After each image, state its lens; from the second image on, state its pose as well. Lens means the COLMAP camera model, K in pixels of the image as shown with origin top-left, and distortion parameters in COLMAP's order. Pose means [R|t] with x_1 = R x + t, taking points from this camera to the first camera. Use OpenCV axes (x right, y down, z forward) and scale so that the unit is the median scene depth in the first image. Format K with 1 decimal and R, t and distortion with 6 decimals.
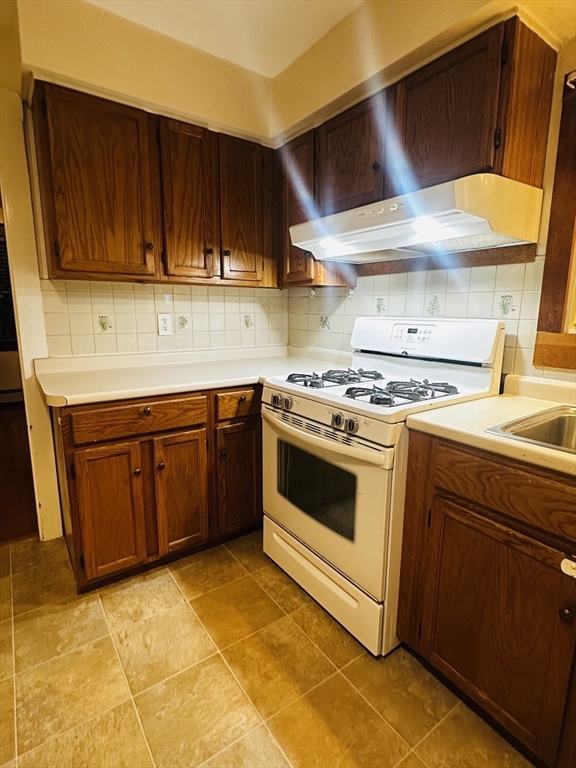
lens RADIAL K [[393.3, 0, 285.7], [0, 393.3, 382.1], [0, 0, 1]] dist [-0.001849, 0.000571]
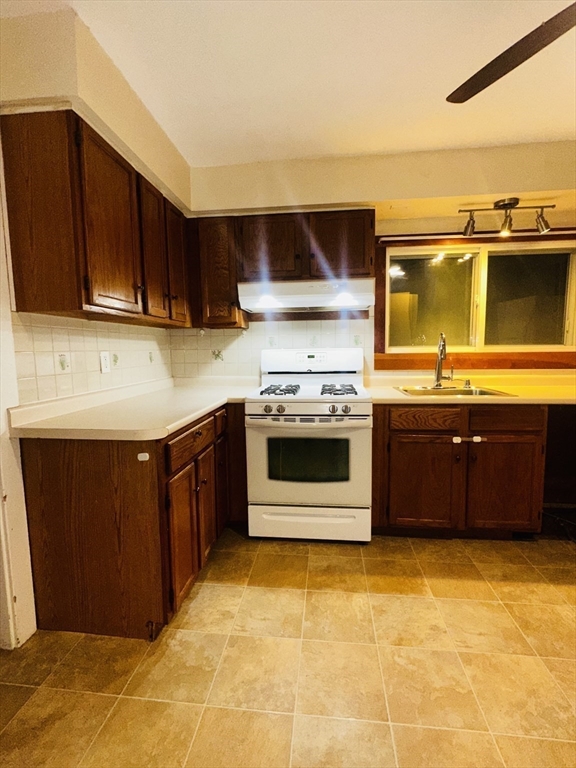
lens RADIAL K [[354.5, 0, 285.6], [0, 354.5, 385.8], [0, 0, 1]] dist [-0.018746, 0.003840]
pose [[0.664298, -0.095249, 0.741375, -0.912821], [0.154667, 0.987898, -0.011666, -0.011548], [-0.731291, 0.122416, 0.670990, 0.123134]]
